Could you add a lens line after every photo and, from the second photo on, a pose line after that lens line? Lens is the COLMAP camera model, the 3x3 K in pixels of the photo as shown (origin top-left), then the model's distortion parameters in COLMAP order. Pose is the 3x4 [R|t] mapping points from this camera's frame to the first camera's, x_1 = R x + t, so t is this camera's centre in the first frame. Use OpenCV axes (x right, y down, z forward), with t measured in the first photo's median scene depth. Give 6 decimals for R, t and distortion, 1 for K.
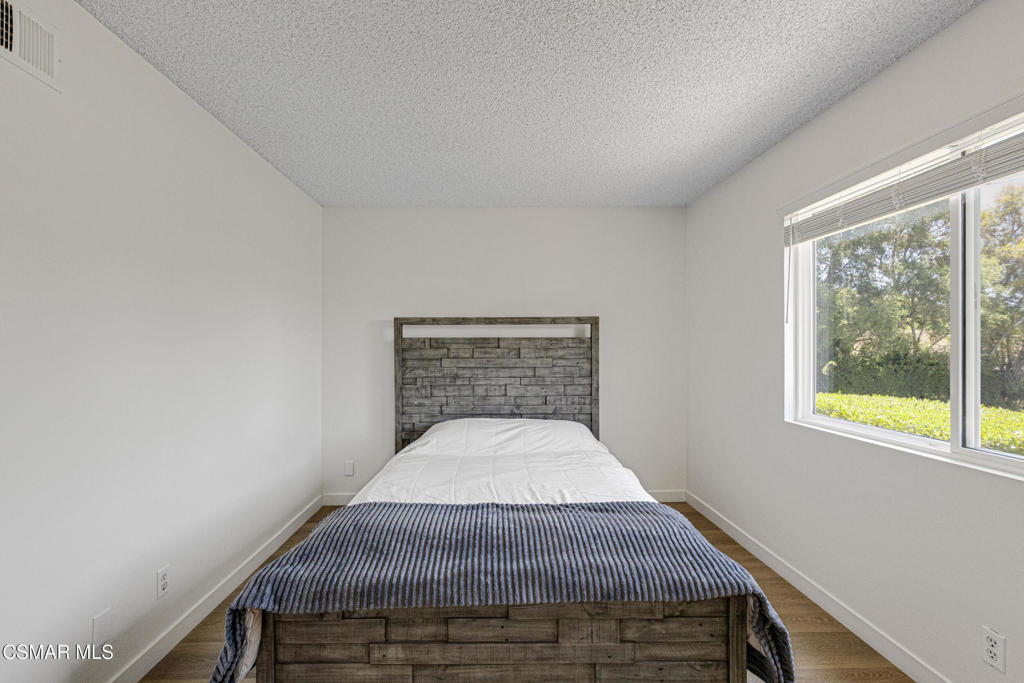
lens RADIAL K [[462.8, 0, 512.0], [0, 462.8, 341.5], [0, 0, 1]] dist [0.001016, 0.000398]
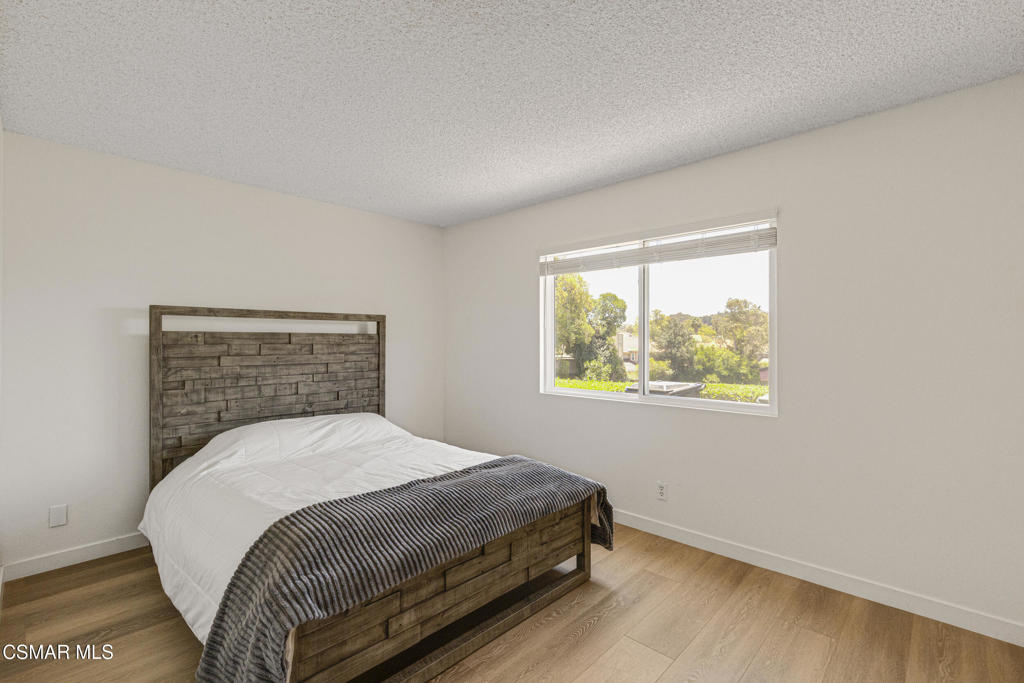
lens RADIAL K [[485.4, 0, 489.9], [0, 485.4, 326.4], [0, 0, 1]] dist [-0.001904, -0.000498]
pose [[0.698726, 0.024490, 0.714970, -0.458300], [-0.009479, 0.999643, -0.024977, -0.000748], [-0.715326, 0.010674, 0.698709, 0.018056]]
